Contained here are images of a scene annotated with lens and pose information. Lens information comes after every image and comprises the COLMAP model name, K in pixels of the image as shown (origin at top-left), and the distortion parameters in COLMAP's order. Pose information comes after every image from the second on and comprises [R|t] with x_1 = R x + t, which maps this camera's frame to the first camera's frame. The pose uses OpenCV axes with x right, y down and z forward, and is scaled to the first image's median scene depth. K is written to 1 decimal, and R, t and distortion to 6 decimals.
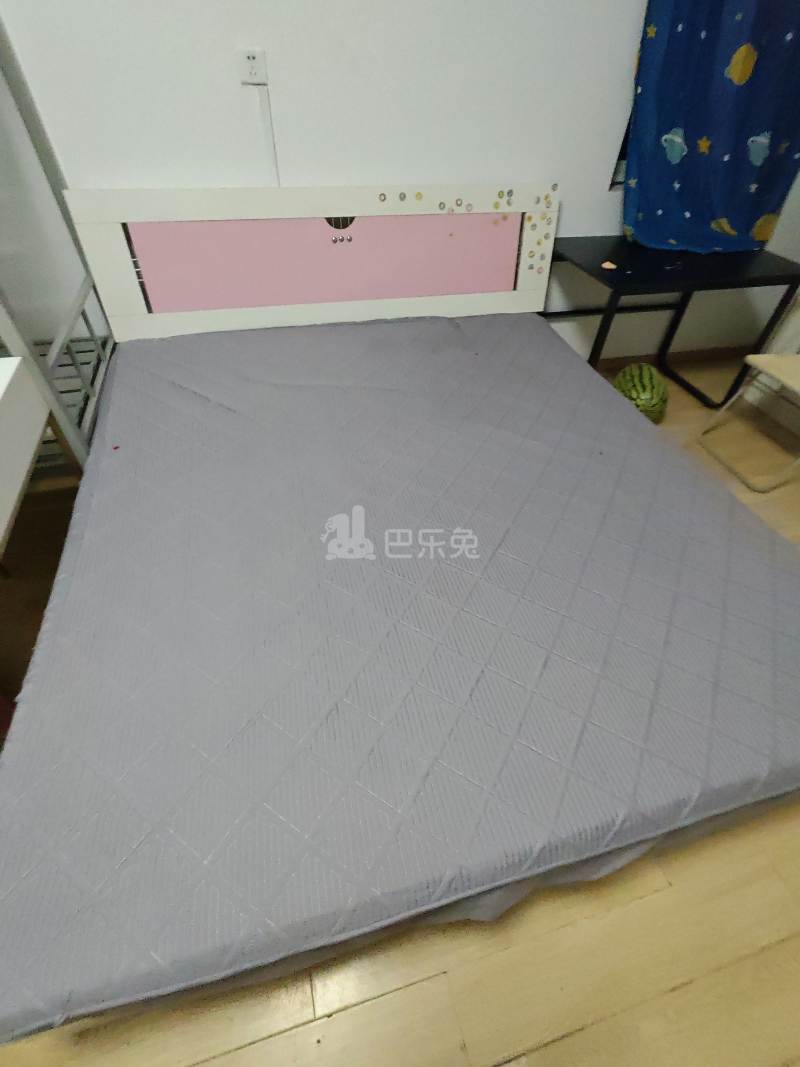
lens RADIAL K [[464.2, 0, 401.1], [0, 464.2, 501.6], [0, 0, 1]] dist [-0.005951, 0.000504]
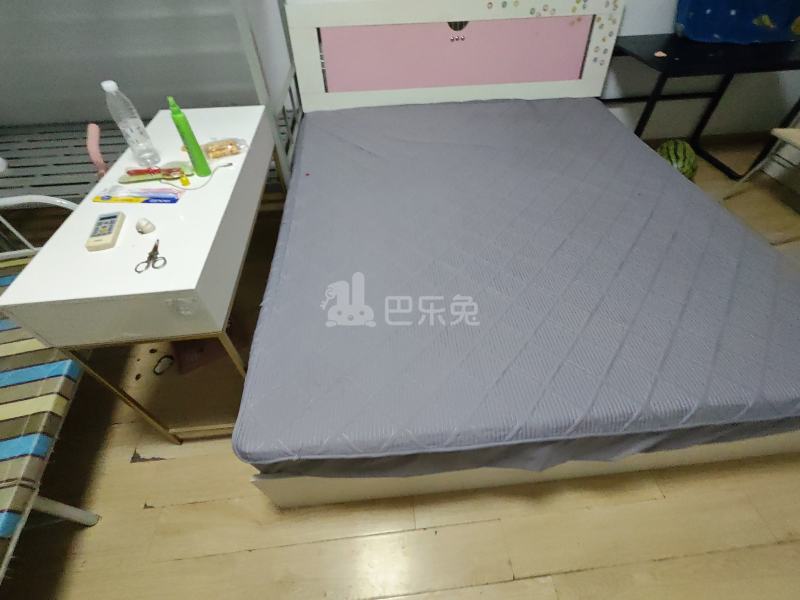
lens RADIAL K [[348.5, 0, 400.0], [0, 348.5, 300.0], [0, 0, 1]] dist [-0.003205, 0.000055]
pose [[0.985791, 0.075199, -0.150206, -0.072557], [-0.067095, 0.996041, 0.058316, 0.165266], [0.153997, -0.047409, 0.986933, -0.107596]]
